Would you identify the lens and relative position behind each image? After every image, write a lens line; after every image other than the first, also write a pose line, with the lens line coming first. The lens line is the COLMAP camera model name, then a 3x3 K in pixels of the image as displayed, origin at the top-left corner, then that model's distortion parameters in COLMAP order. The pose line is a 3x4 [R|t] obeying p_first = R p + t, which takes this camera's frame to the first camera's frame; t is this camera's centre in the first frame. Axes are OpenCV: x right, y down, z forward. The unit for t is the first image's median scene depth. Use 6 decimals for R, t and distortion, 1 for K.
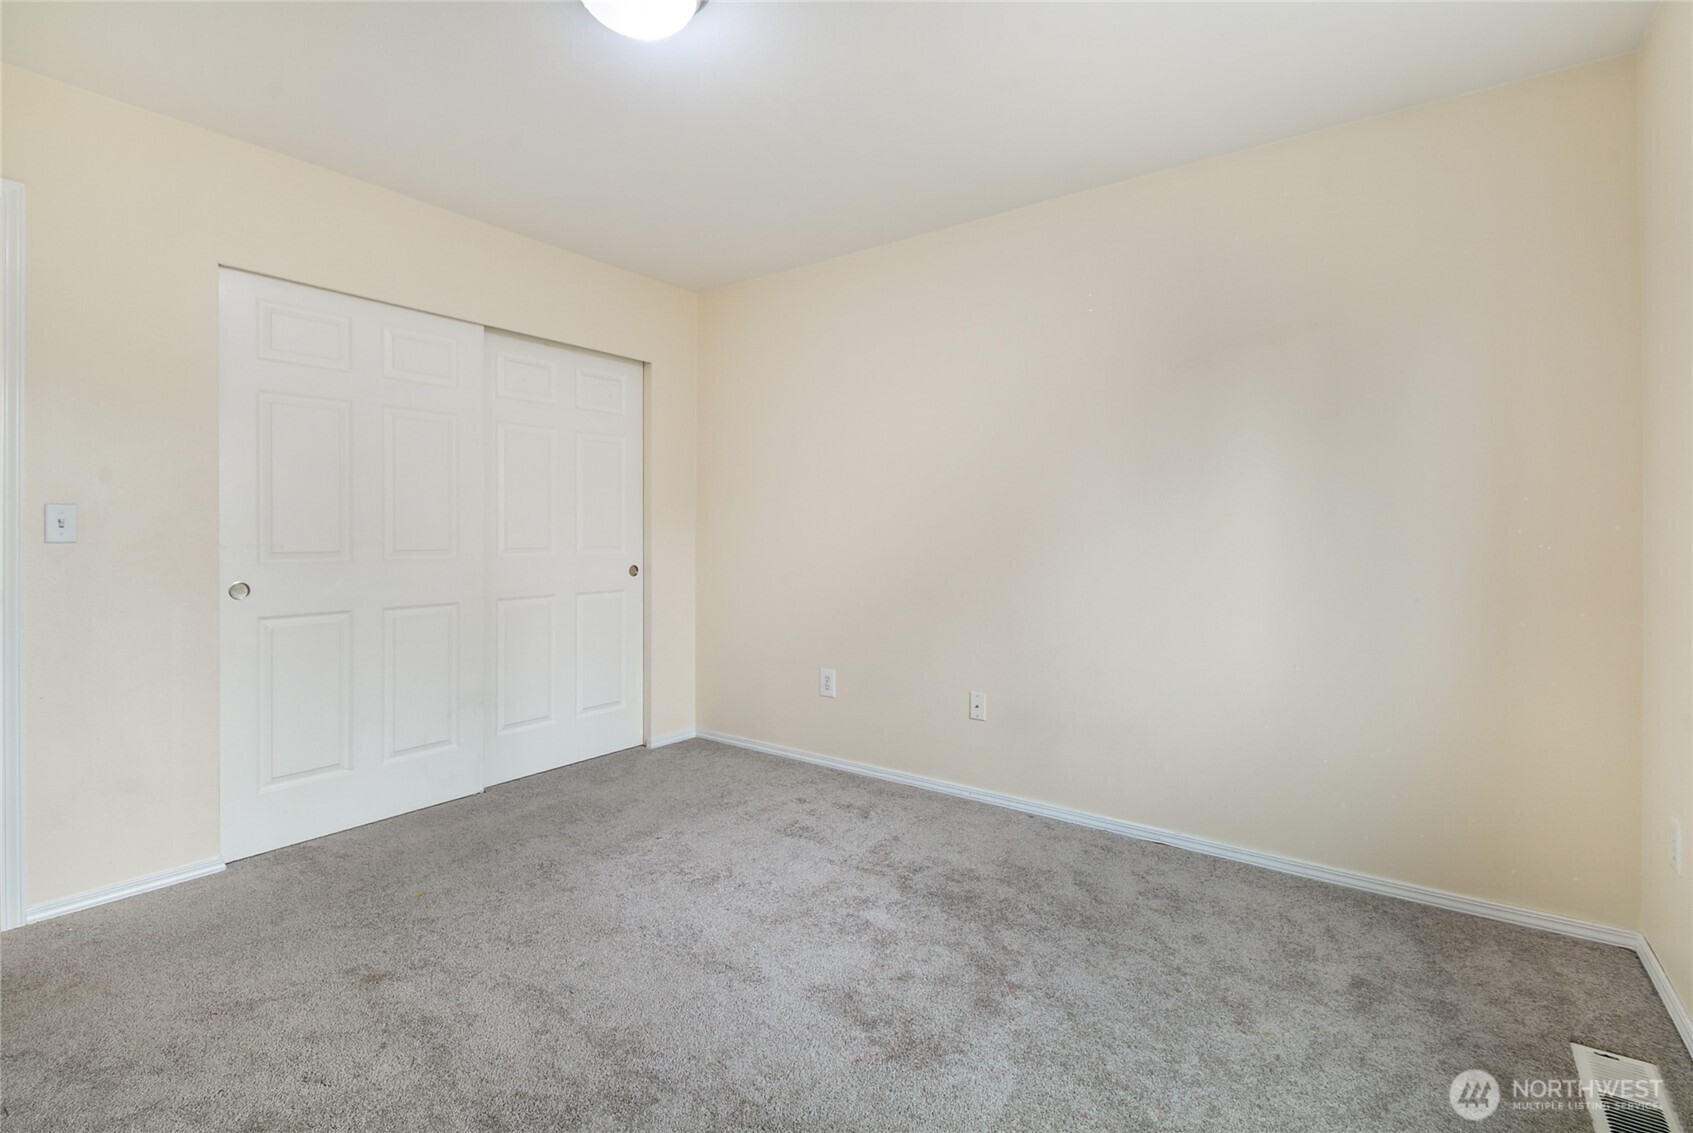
lens RADIAL K [[761.6, 0, 844.3], [0, 761.6, 532.0], [0, 0, 1]] dist [0.018941, -0.013907]
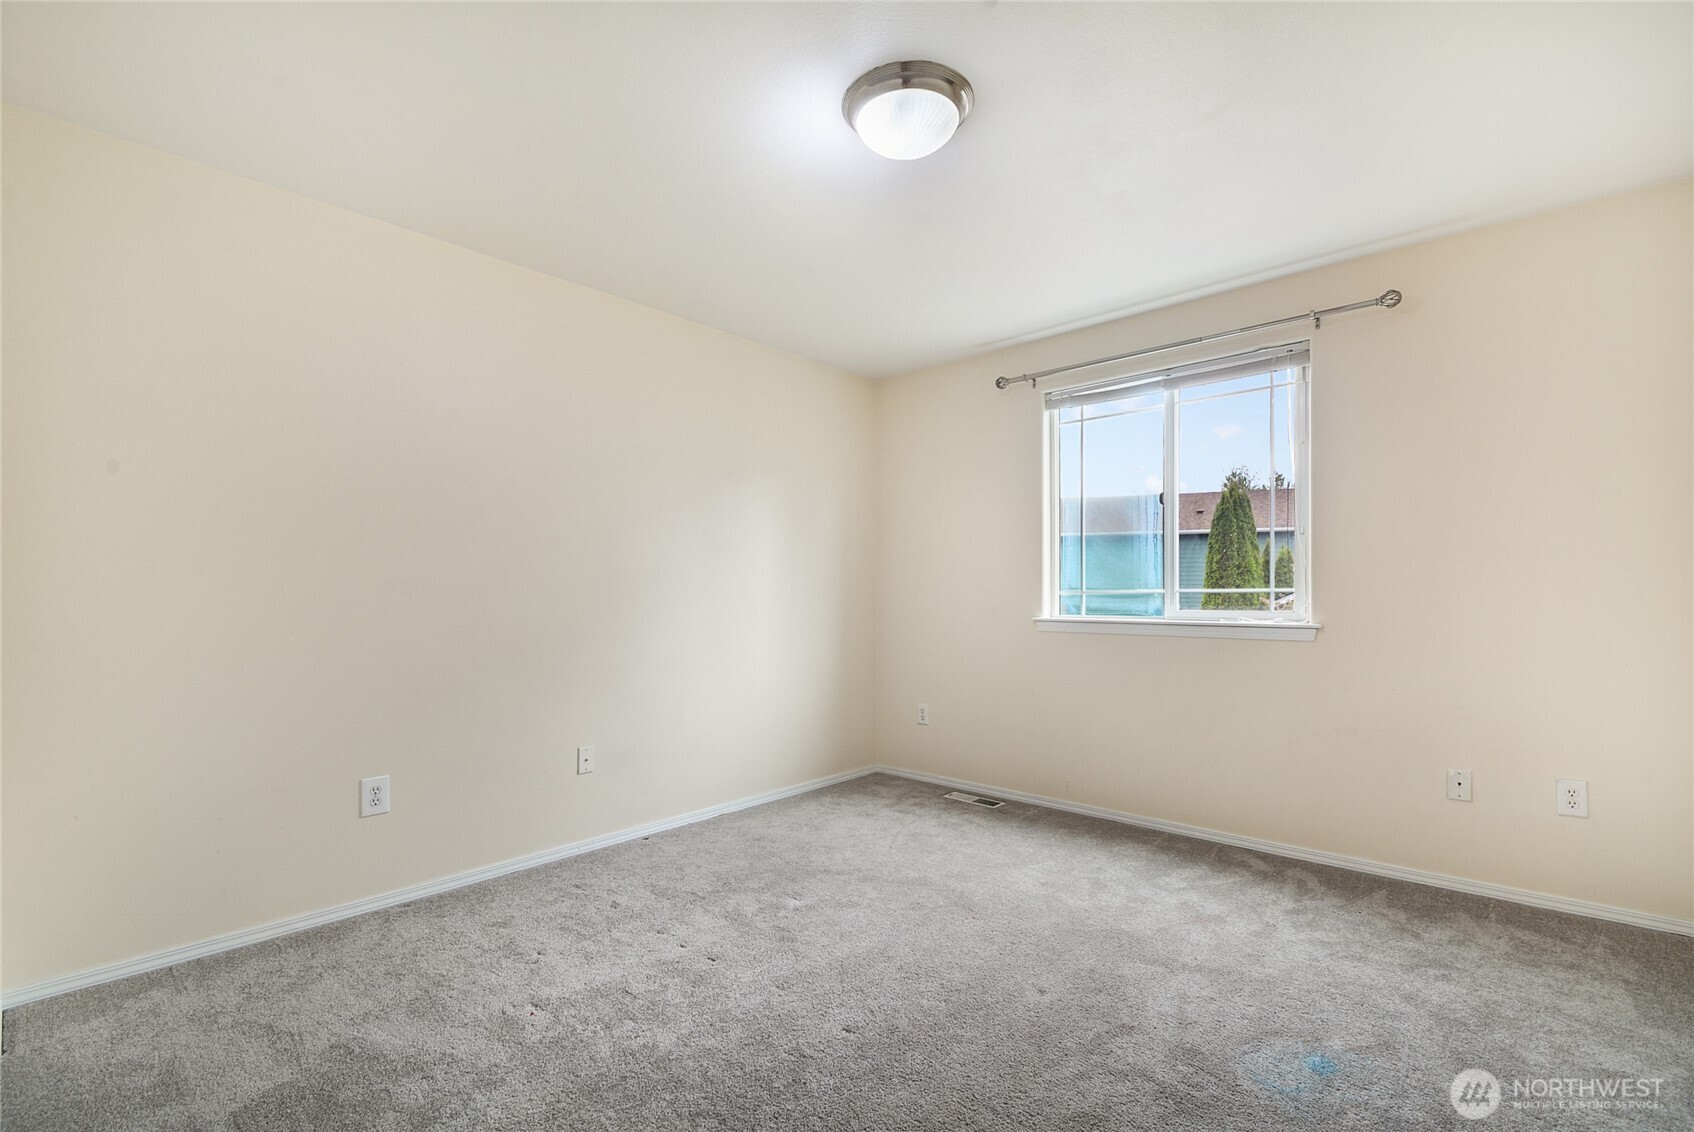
lens RADIAL K [[747.7, 0, 832.2], [0, 747.7, 564.6], [0, 0, 1]] dist [0.024228, -0.018150]
pose [[0.138519, 0.030884, 0.989878, -0.851489], [0.003386, 0.999493, -0.031658, -0.001891], [-0.990354, 0.007737, 0.138344, 0.565960]]
